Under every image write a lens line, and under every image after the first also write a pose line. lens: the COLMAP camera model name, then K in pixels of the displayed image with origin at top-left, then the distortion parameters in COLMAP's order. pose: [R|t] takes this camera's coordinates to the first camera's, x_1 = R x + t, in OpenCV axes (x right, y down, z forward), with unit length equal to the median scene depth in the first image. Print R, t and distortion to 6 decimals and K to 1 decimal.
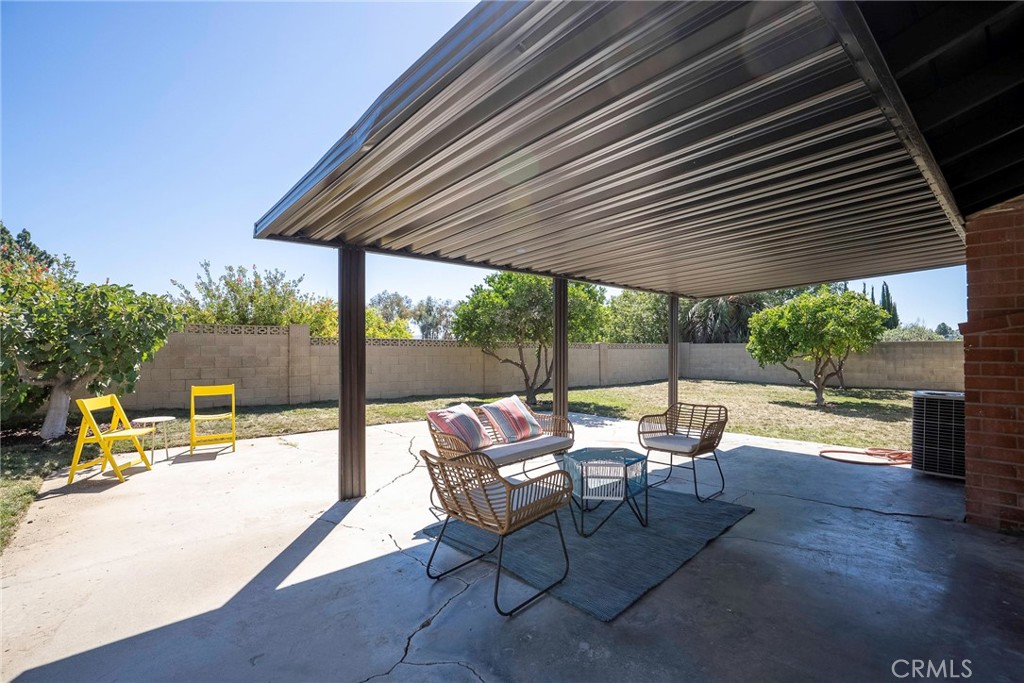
lens RADIAL K [[480.2, 0, 512.0], [0, 480.2, 341.5], [0, 0, 1]] dist [-0.066380, -0.000012]
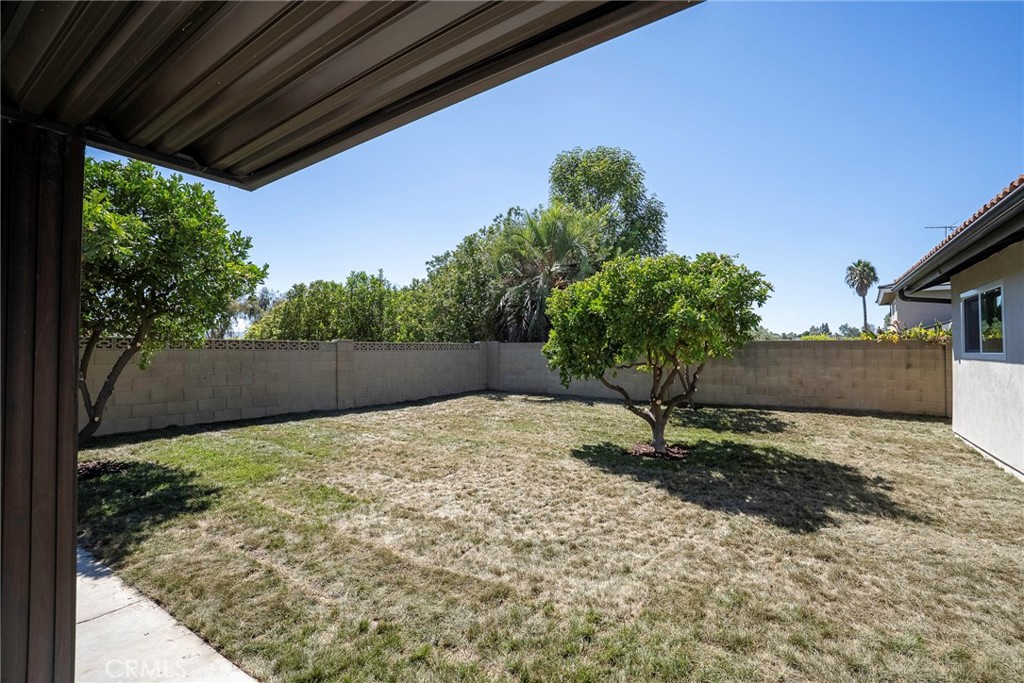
lens RADIAL K [[456.1, 0, 512.0], [0, 456.1, 341.5], [0, 0, 1]] dist [-0.144415, -0.000044]
pose [[0.968526, 0.005342, 0.248854, 0.330275], [-0.005944, 0.999981, 0.001667, 0.002510], [-0.248841, -0.003094, 0.968540, 0.487999]]
